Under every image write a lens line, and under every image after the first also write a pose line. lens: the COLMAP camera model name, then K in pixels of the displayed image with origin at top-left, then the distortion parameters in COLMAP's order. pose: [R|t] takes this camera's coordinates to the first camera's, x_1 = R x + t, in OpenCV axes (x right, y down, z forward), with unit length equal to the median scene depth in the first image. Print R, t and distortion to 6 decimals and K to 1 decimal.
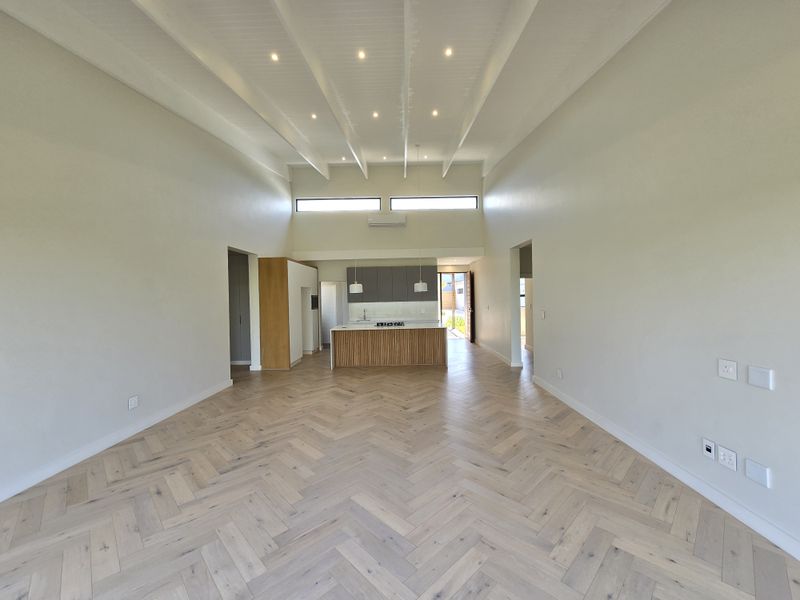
lens RADIAL K [[327.8, 0, 397.8], [0, 327.8, 301.0], [0, 0, 1]] dist [0.000627, 0.000121]
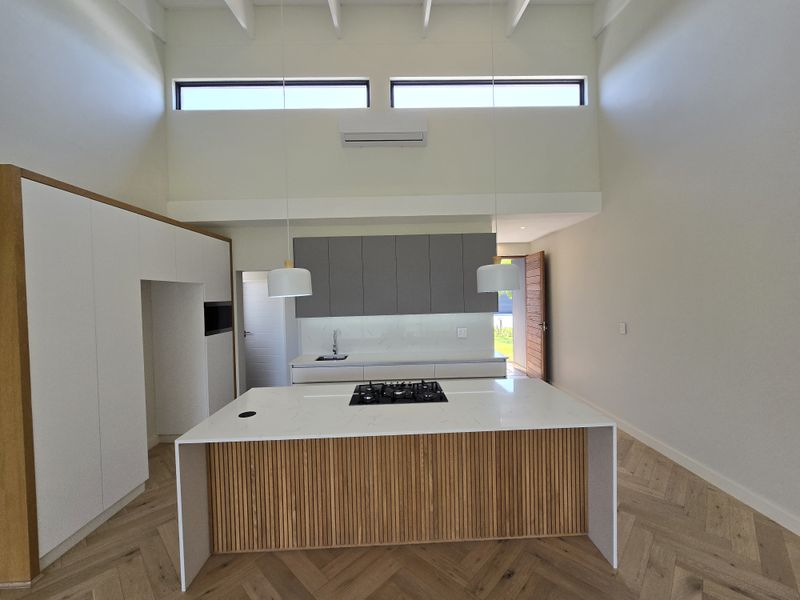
lens RADIAL K [[327.8, 0, 397.8], [0, 327.8, 301.0], [0, 0, 1]] dist [0.000627, 0.000121]
pose [[0.999430, -0.005322, 0.033338, -0.037506], [0.005199, 0.999979, 0.003768, -0.023506], [-0.033357, -0.003592, 0.999437, 0.716671]]
